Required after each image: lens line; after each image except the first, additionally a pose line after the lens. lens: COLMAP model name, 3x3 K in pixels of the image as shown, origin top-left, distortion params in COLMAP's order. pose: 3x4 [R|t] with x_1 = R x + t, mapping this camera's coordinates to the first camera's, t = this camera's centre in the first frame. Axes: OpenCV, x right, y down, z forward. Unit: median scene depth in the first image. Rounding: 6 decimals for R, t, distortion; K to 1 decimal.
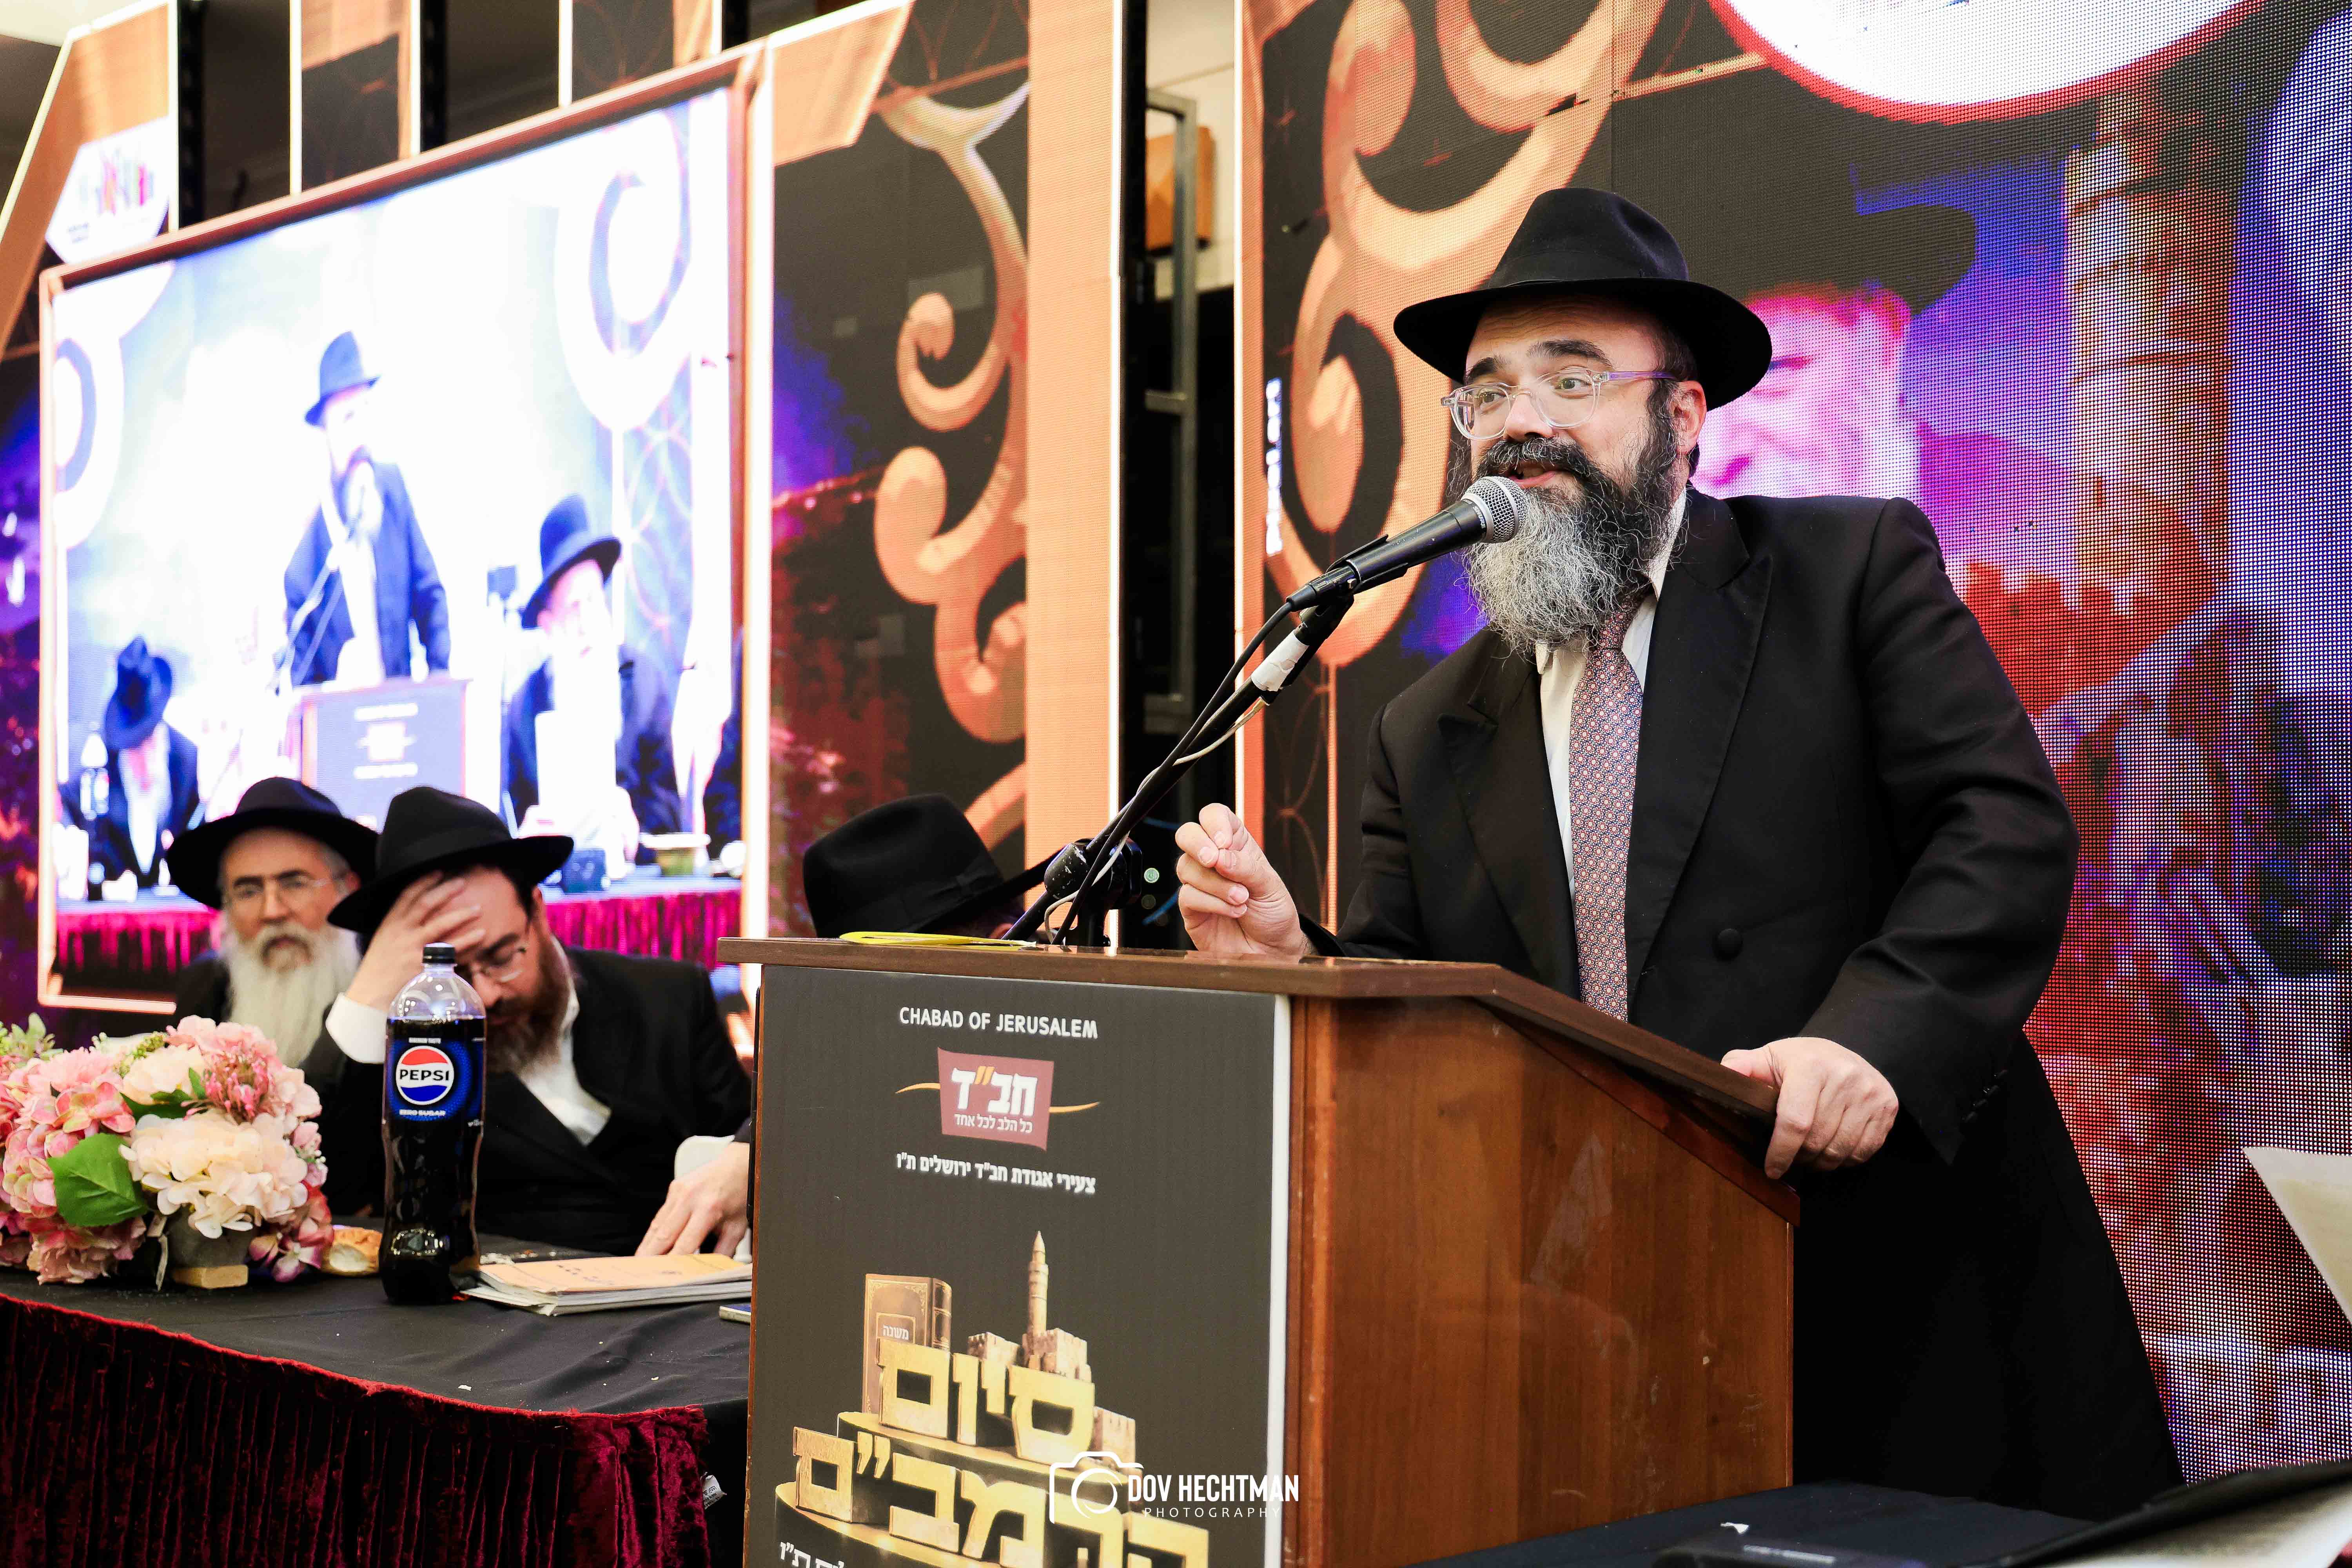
lens RADIAL K [[3099.3, 0, 1176.0], [0, 3099.3, 784.0], [0, 0, 1]] dist [0.099283, 0.089526]
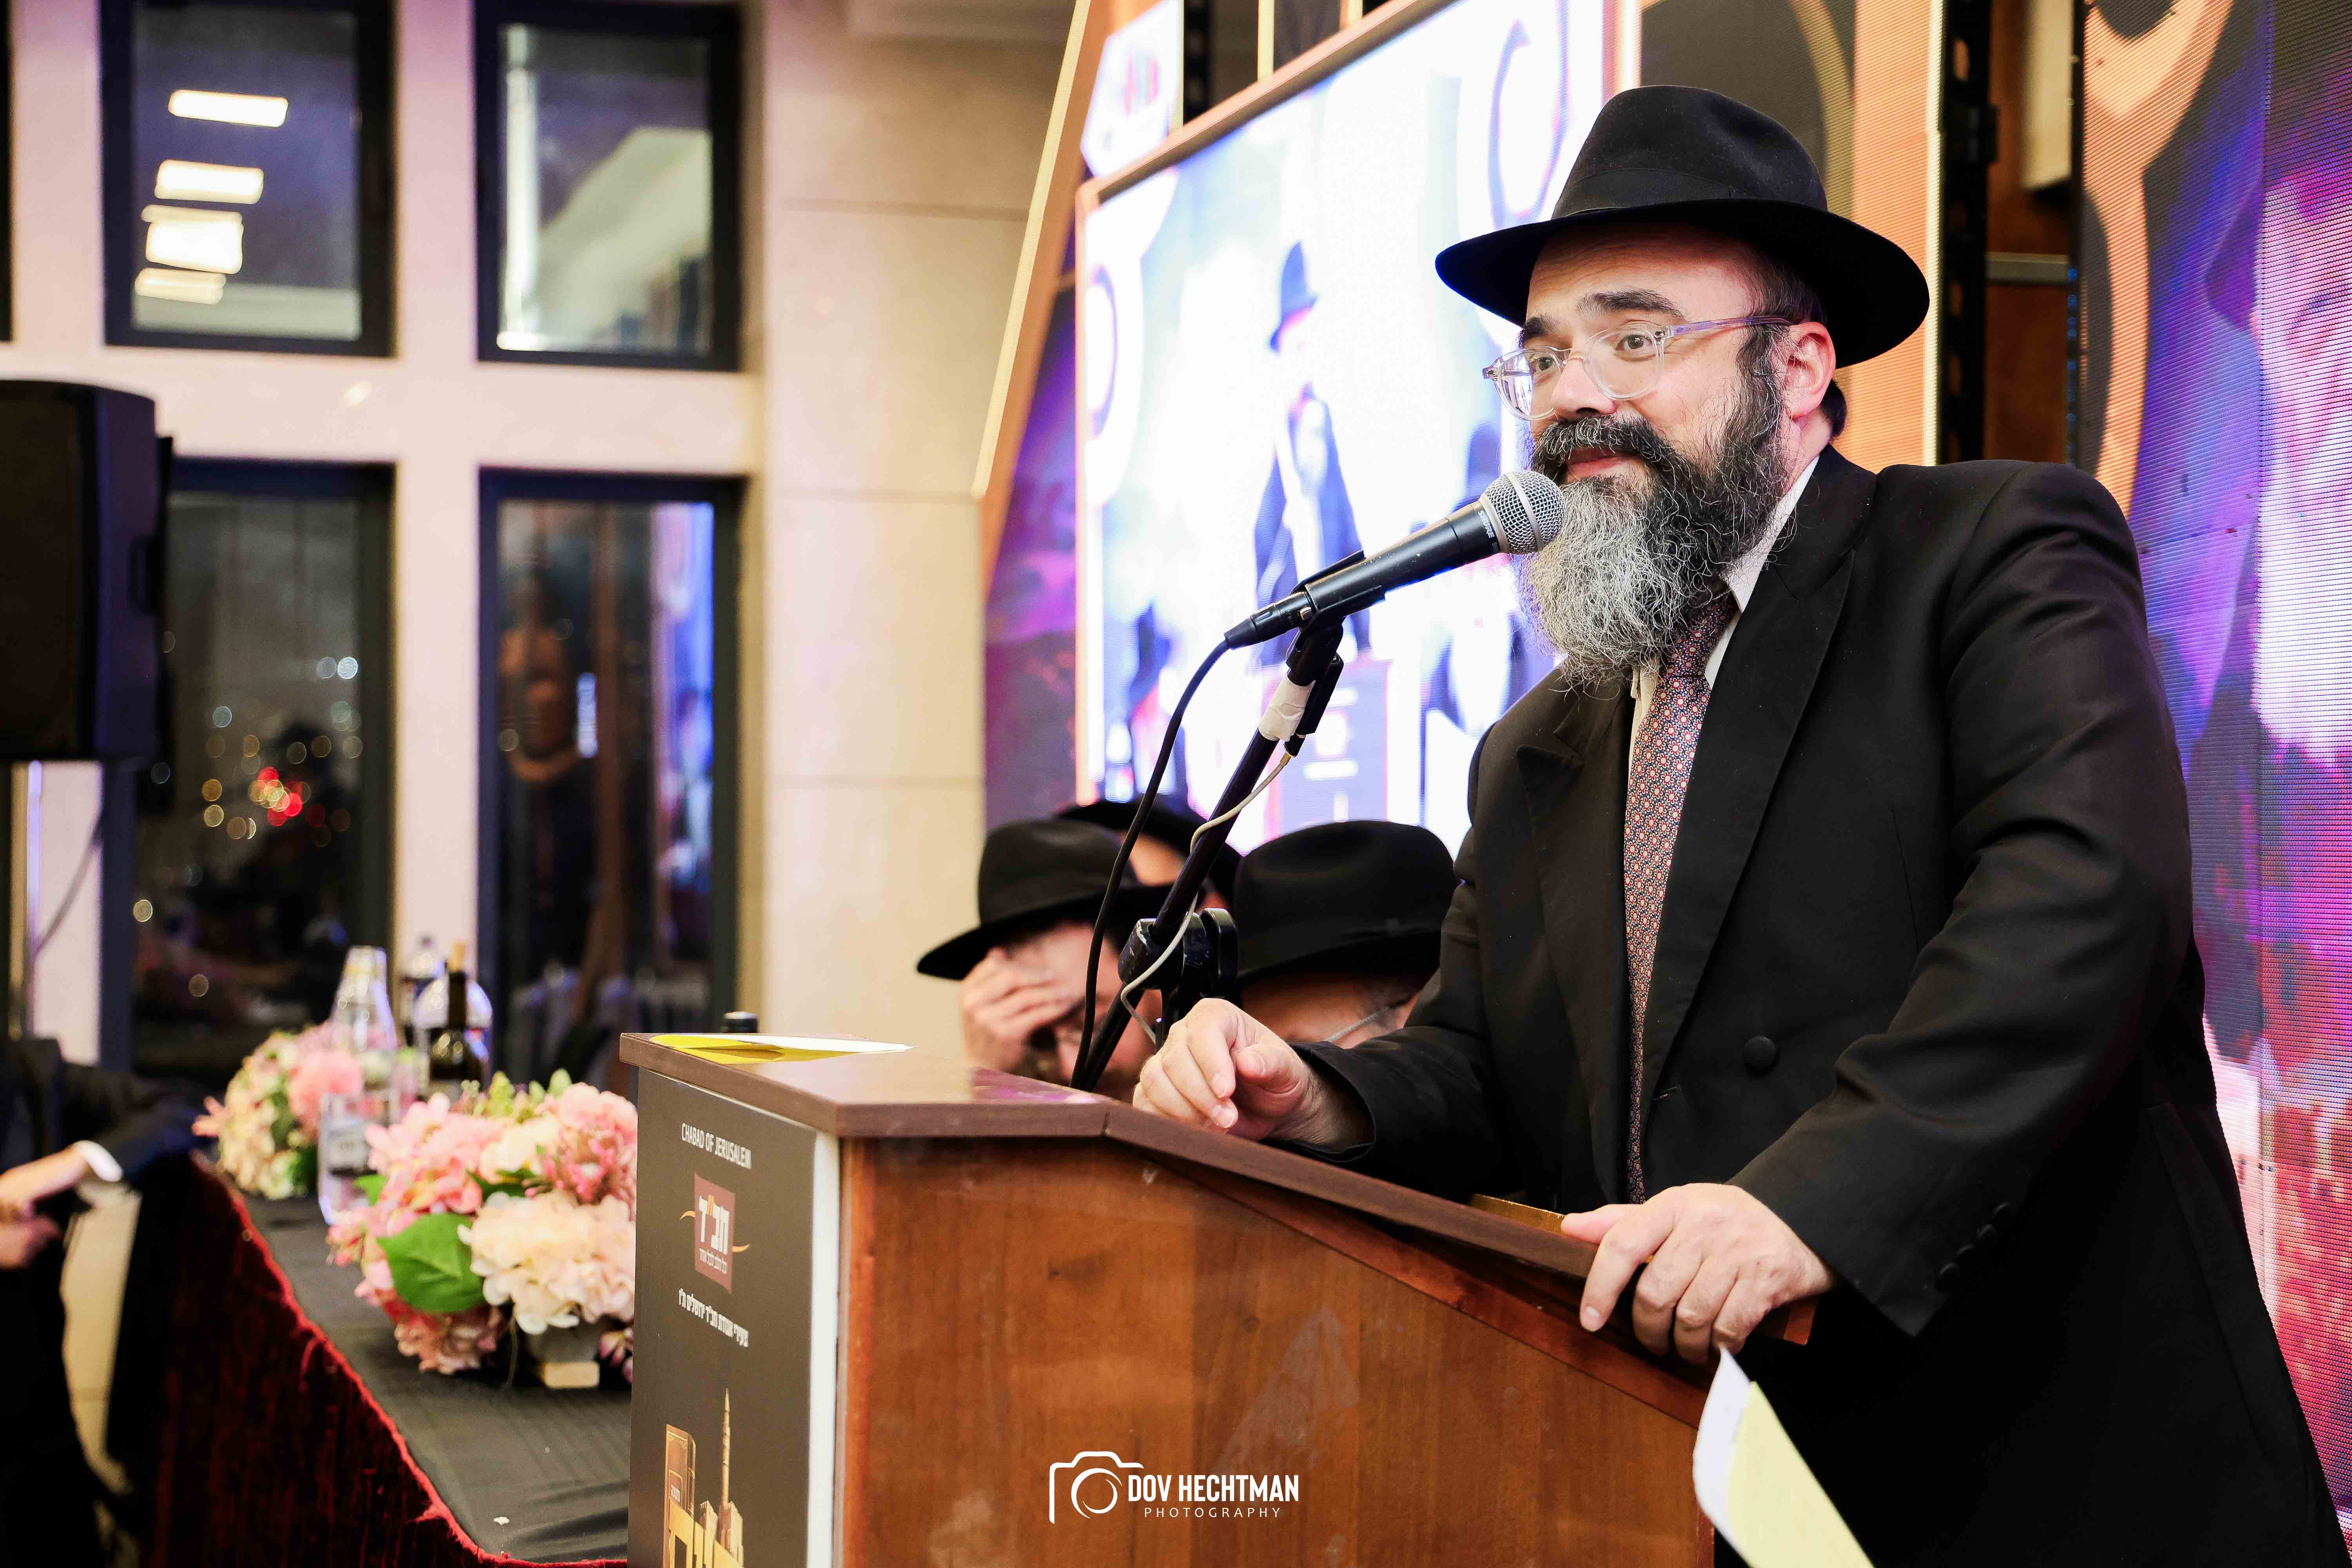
lens RADIAL K [[4076.6, 0, 1176.0], [0, 4076.6, 784.0], [0, 0, 1]] dist [0.183206, -0.241847]
pose [[0.894971, -0.006704, -0.446073, 0.403936], [0.012257, 0.999879, 0.009565, -0.024179], [0.445955, -0.014028, 0.894945, 0.019736]]
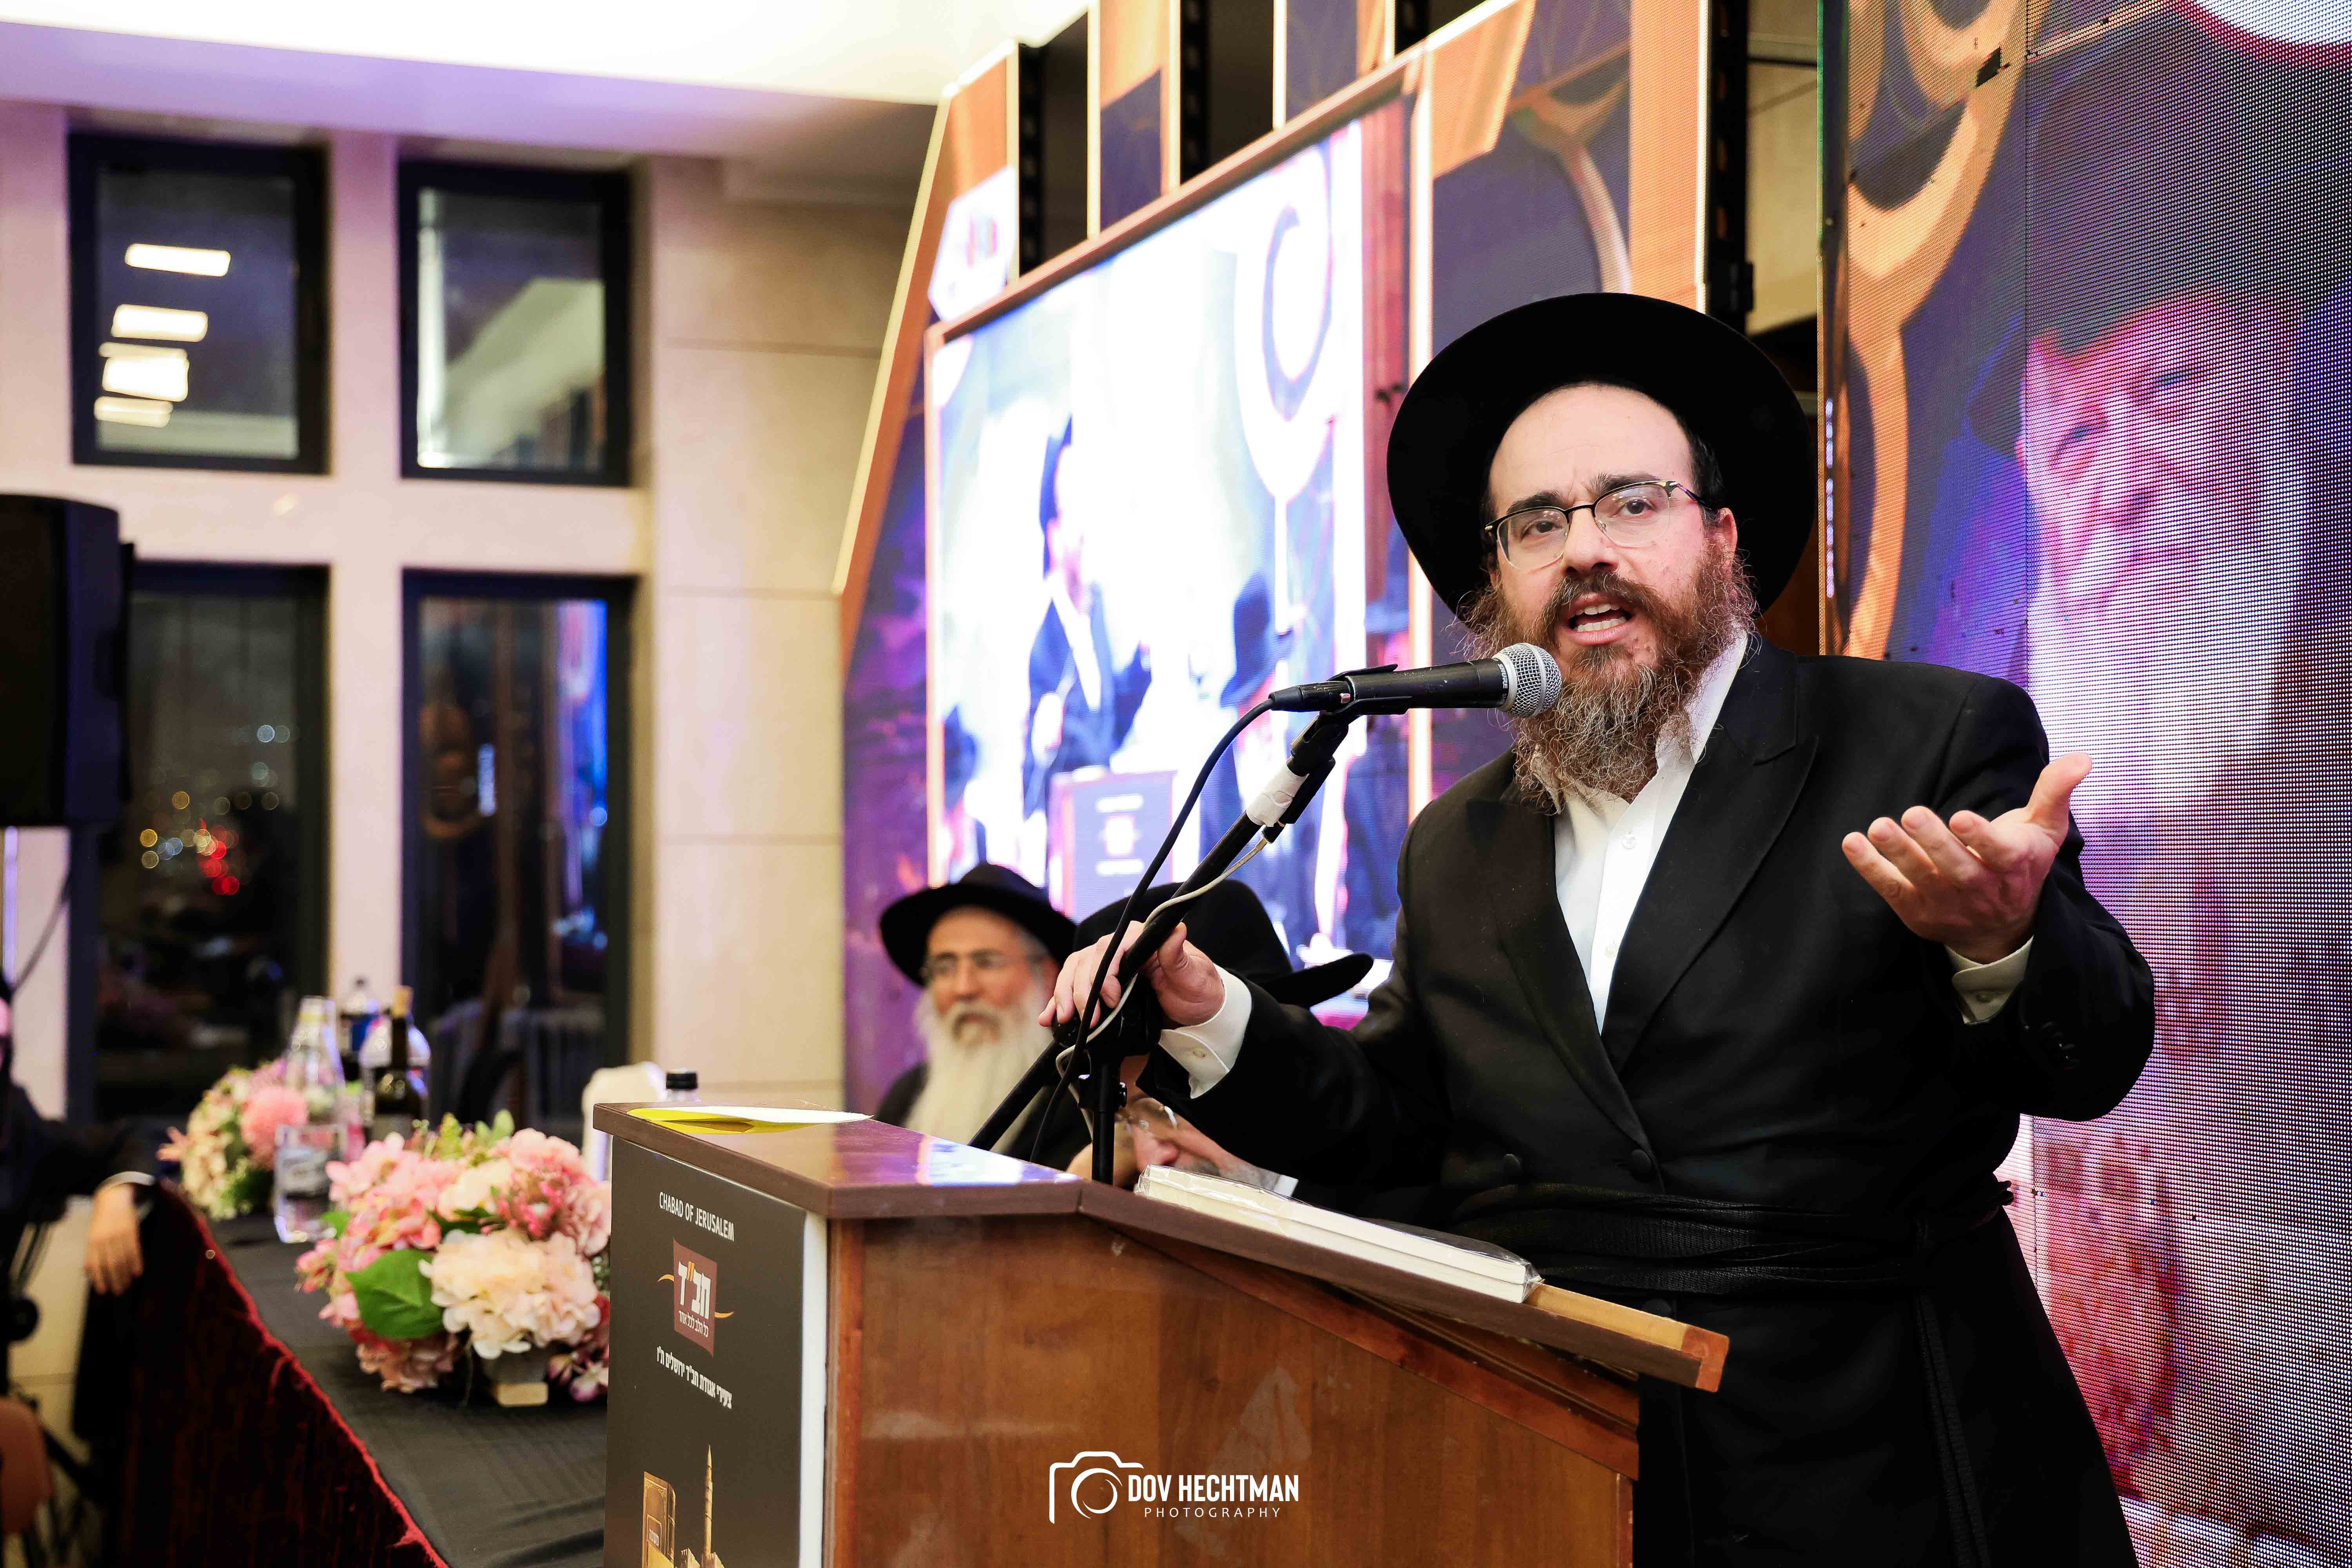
lens RADIAL K [[3397.8, 0, 1176.0], [0, 3397.8, 784.0], [0, 0, 1]] dist [0.105051, 0.085072]
pose [[0.920071, -0.016741, -0.391394, 0.338613], [0.017203, 0.999849, -0.002327, -0.034049], [0.391374, -0.004592, 0.920220, 0.078083]]
